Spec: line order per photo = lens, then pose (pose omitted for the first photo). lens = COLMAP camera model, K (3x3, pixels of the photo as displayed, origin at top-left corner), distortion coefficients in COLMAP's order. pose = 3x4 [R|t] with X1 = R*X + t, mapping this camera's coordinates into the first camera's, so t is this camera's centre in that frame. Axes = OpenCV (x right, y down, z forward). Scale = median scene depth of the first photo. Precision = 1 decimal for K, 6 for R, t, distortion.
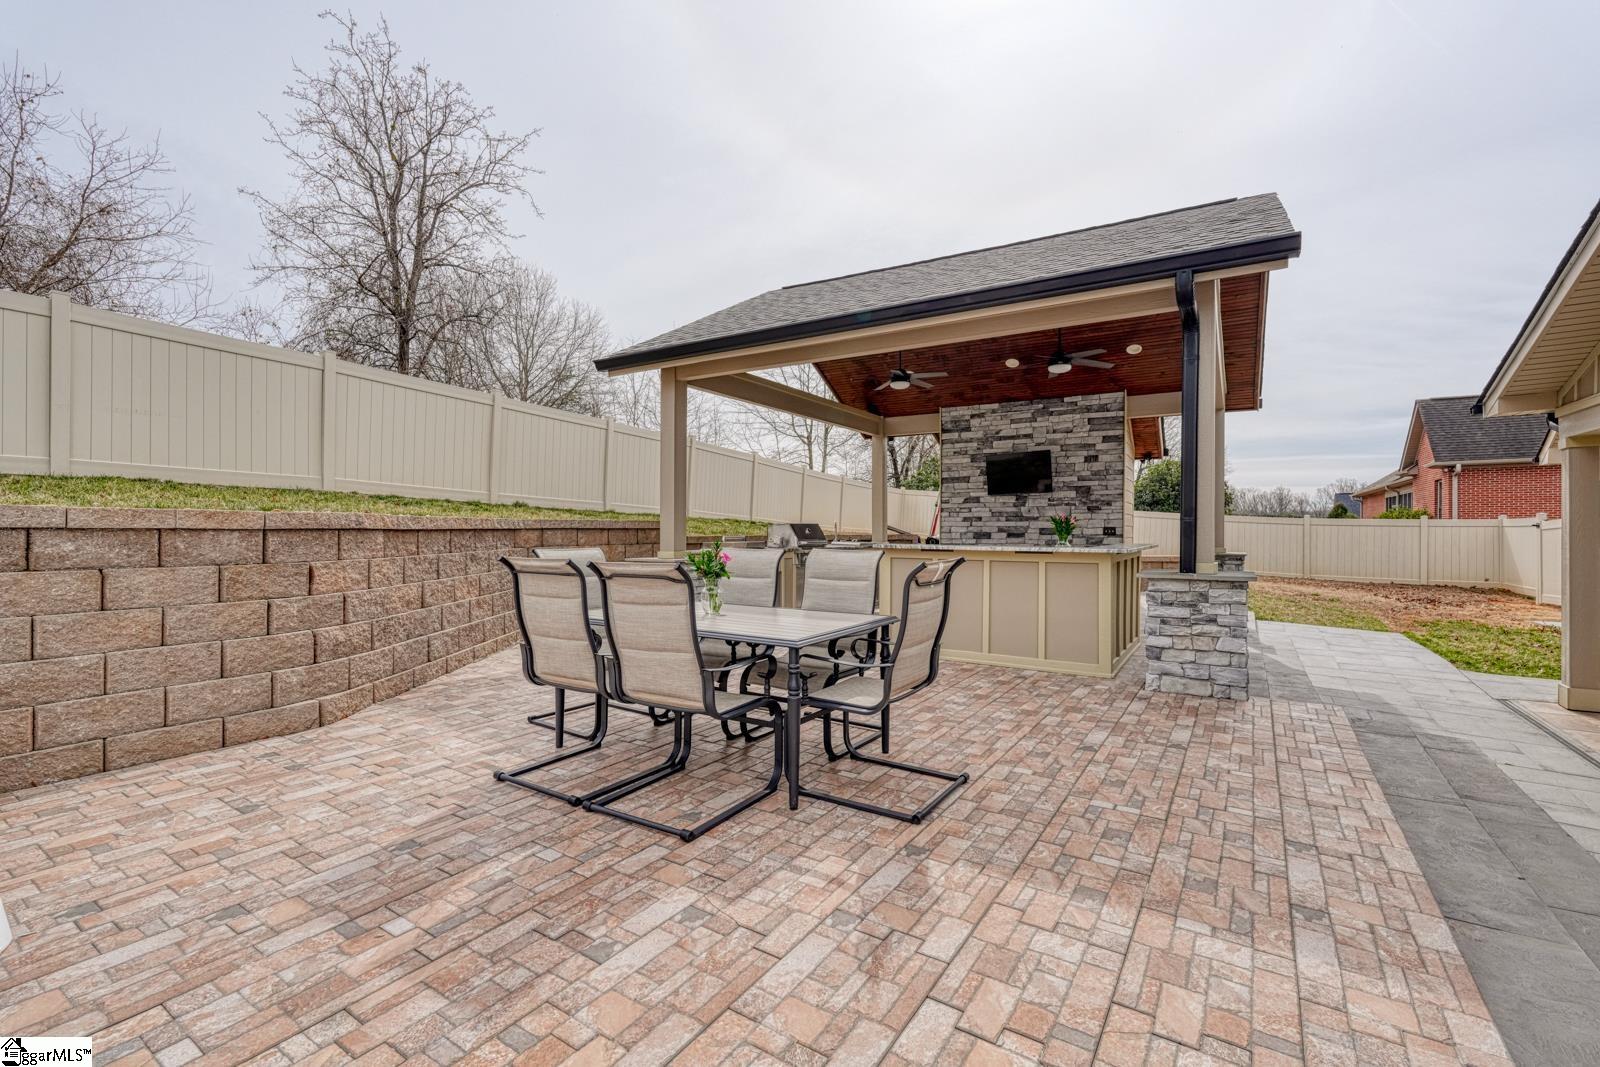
lens RADIAL K [[695.7, 0, 797.2], [0, 695.7, 521.0], [0, 0, 1]] dist [0.003487, -0.001232]
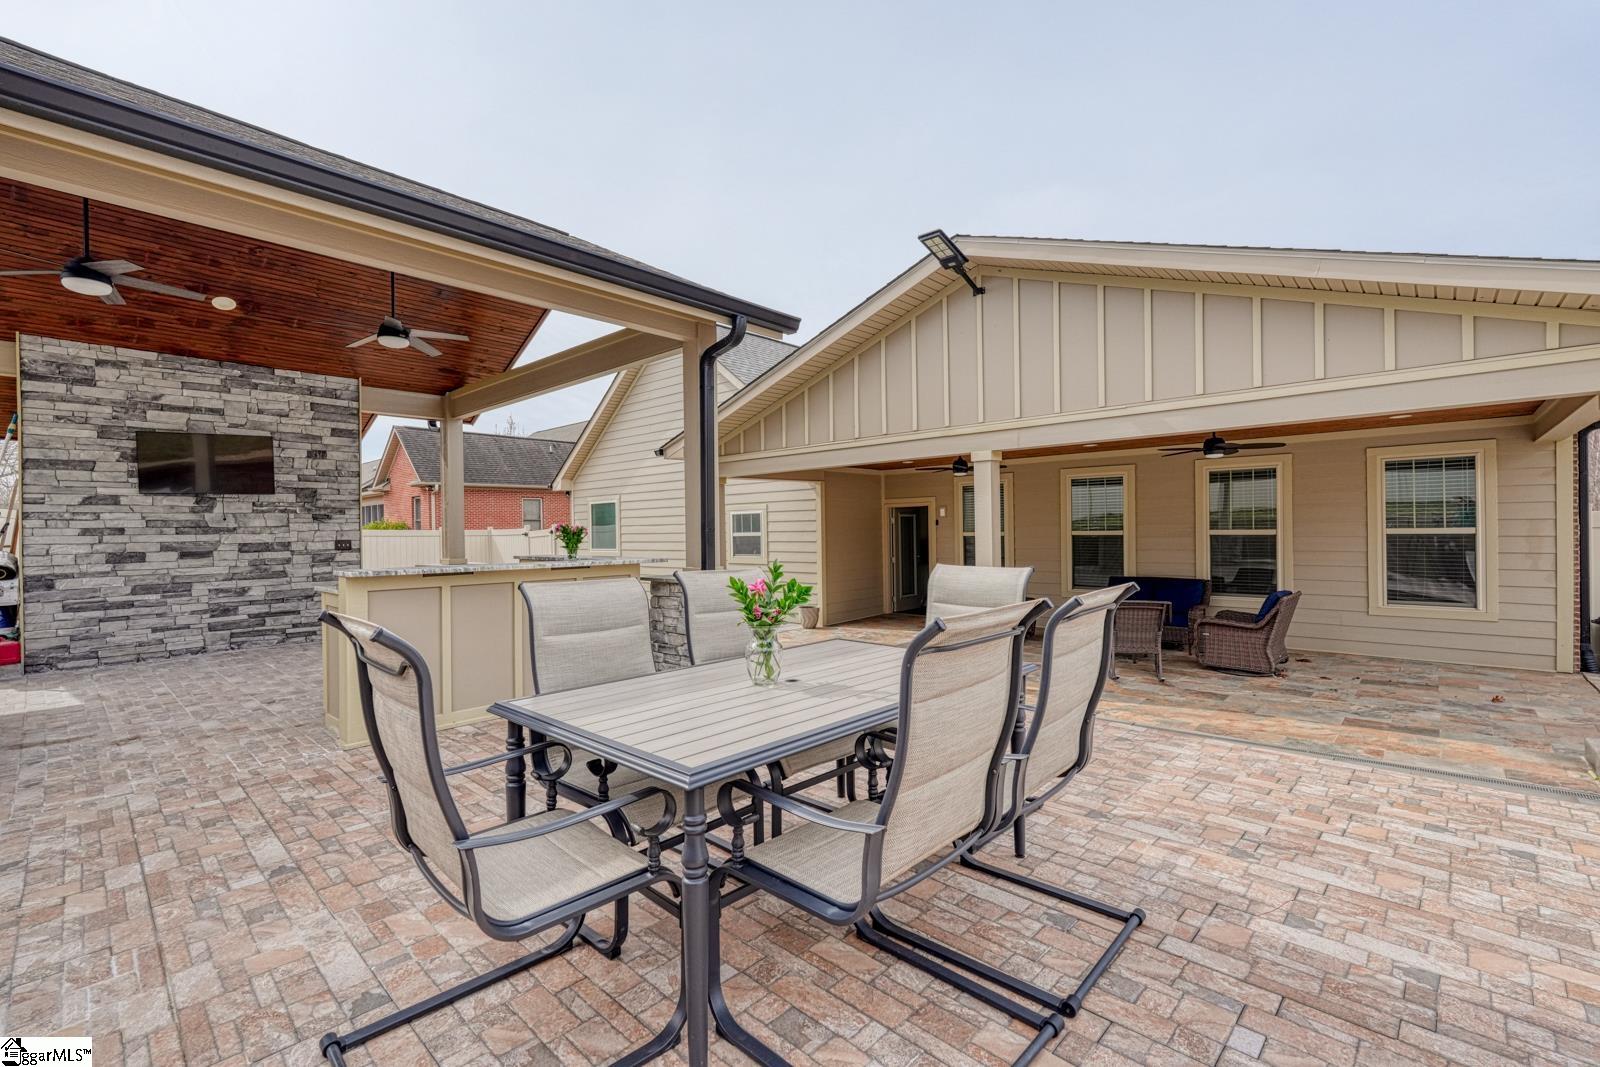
lens RADIAL K [[695.7, 0, 804.6], [0, 695.7, 533.4], [0, 0, 1]] dist [0.003487, -0.001232]
pose [[0.185635, -0.007753, 0.982588, -0.252827], [0.006440, 0.999957, 0.006673, -0.001127], [-0.982598, 0.005089, 0.185677, 0.302574]]
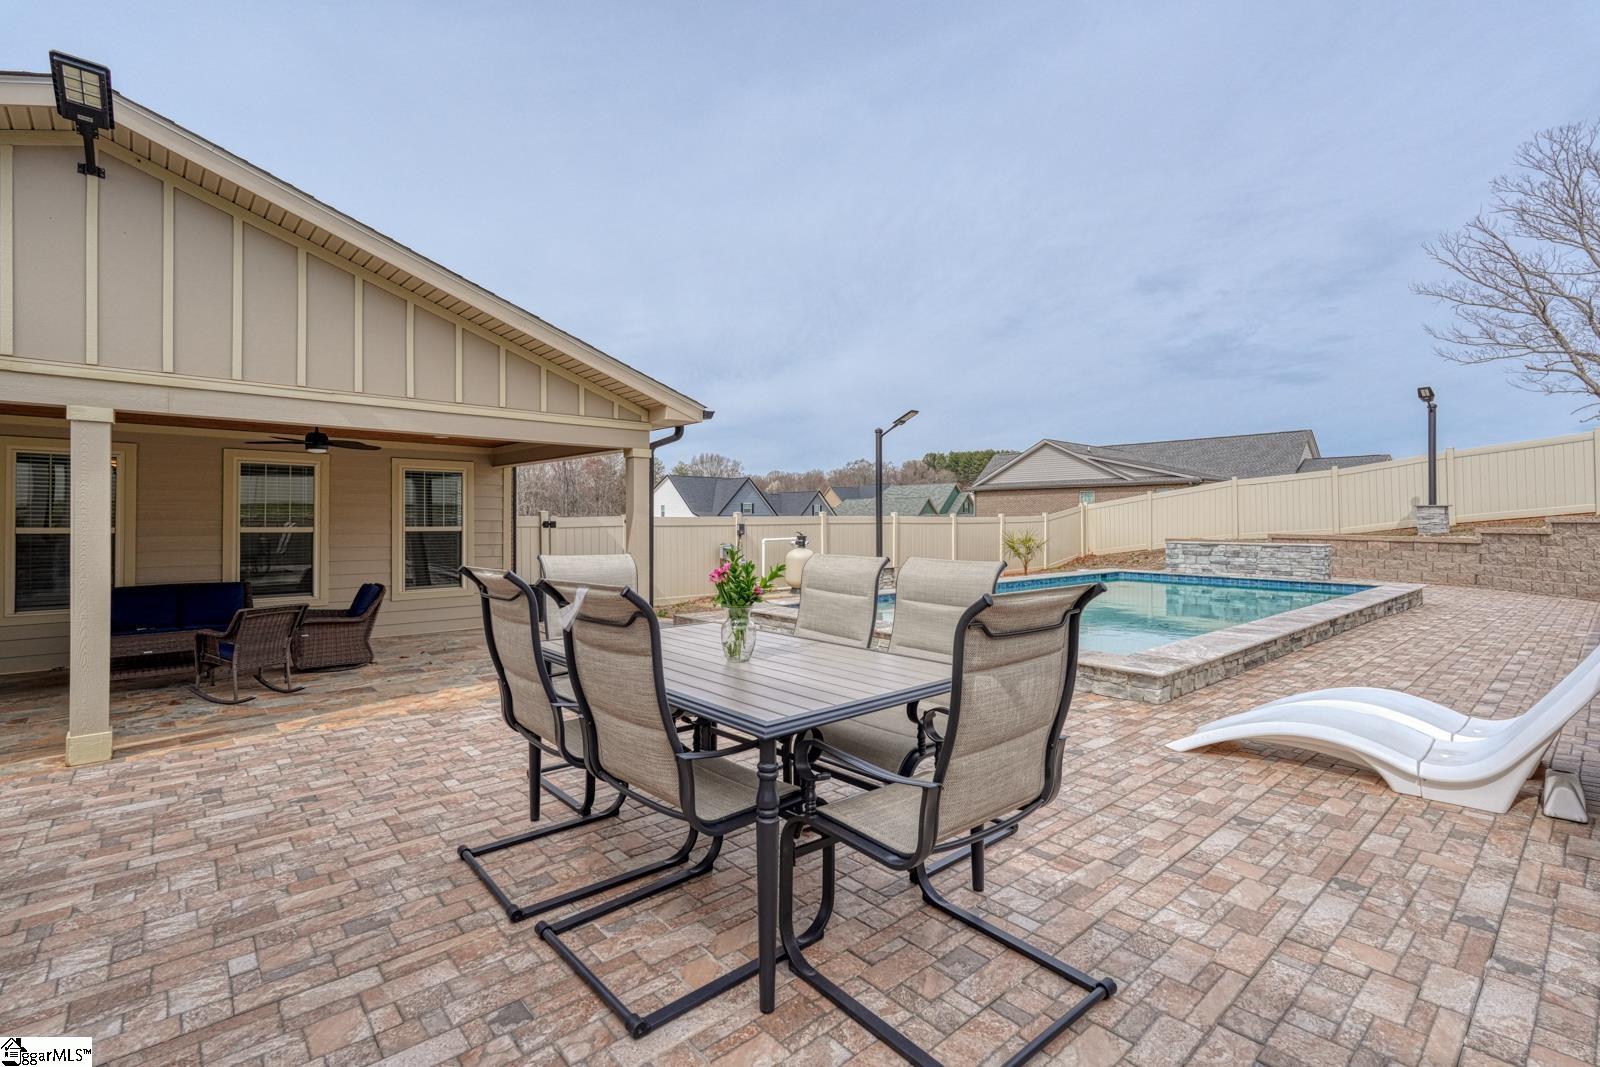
lens RADIAL K [[695.7, 0, 794.0], [0, 695.7, 520.8], [0, 0, 1]] dist [0.003487, -0.001232]
pose [[-0.963415, 0.000437, 0.268013, -0.123085], [-0.001923, 0.999962, -0.008541, 0.002331], [-0.268007, -0.008744, -0.963377, 0.575390]]
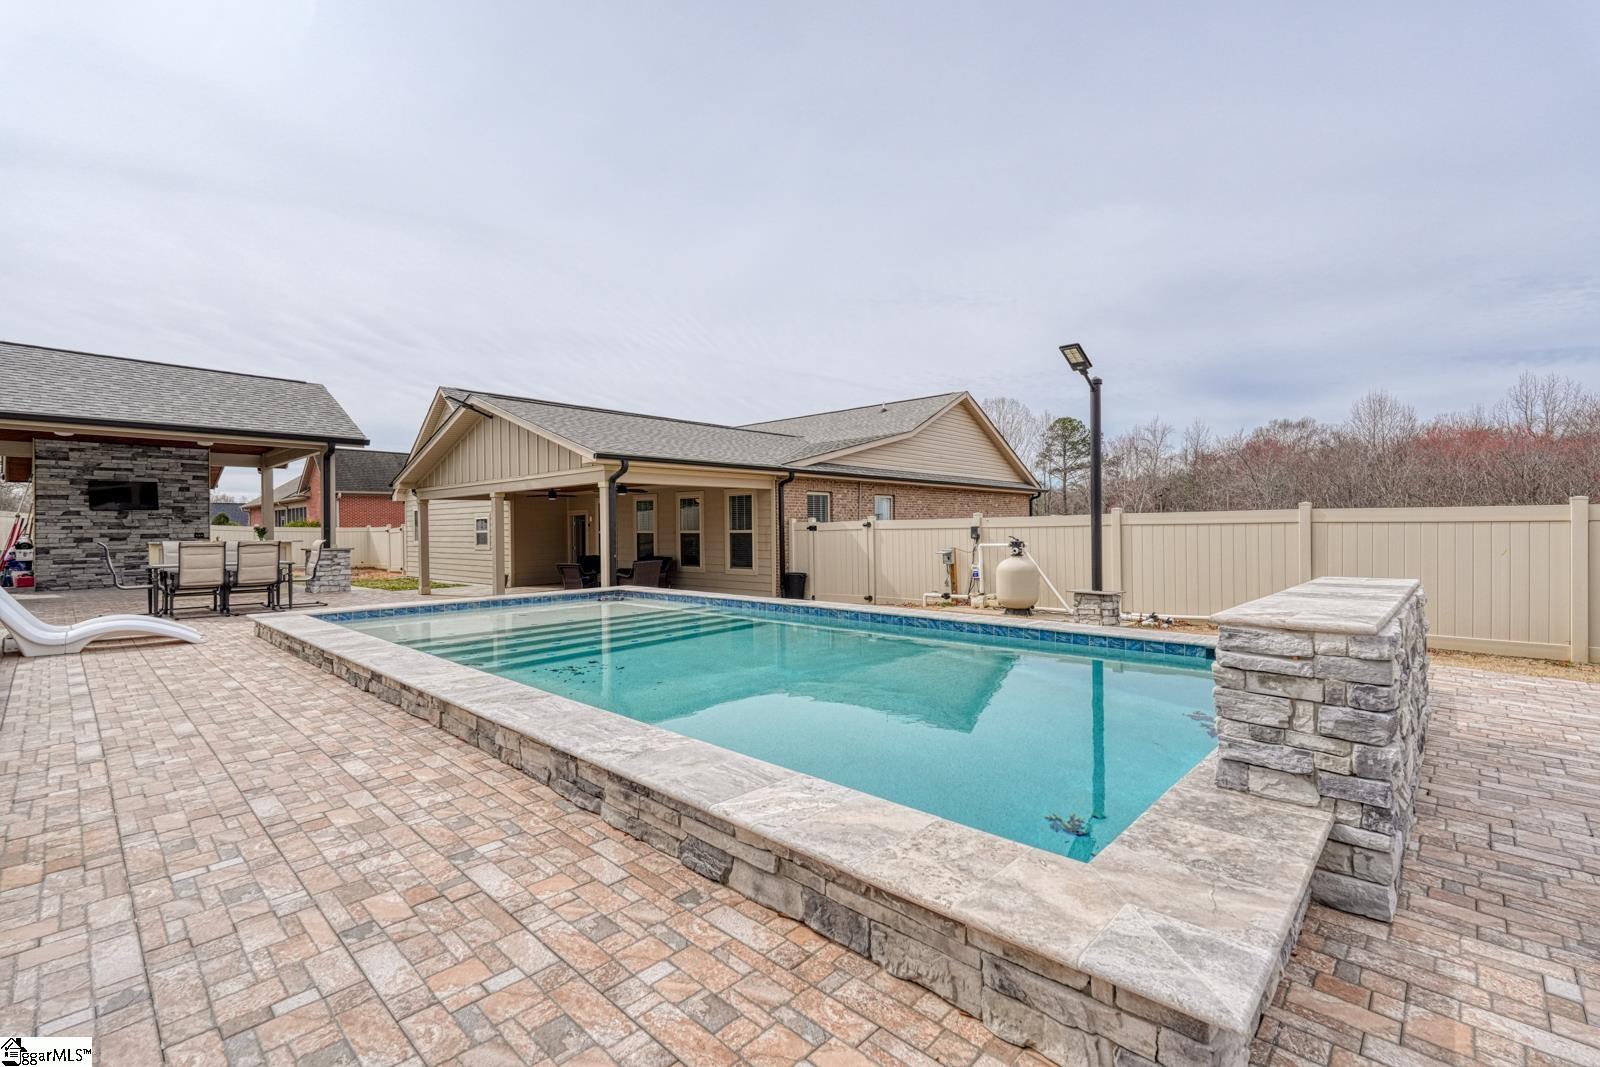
lens RADIAL K [[695.7, 0, 819.2], [0, 695.7, 529.4], [0, 0, 1]] dist [0.003487, -0.001232]
pose [[0.162392, -0.009589, 0.986680, -0.886897], [-0.004413, 0.999936, 0.010444, -0.021063], [-0.986716, -0.006050, 0.162340, -0.661727]]
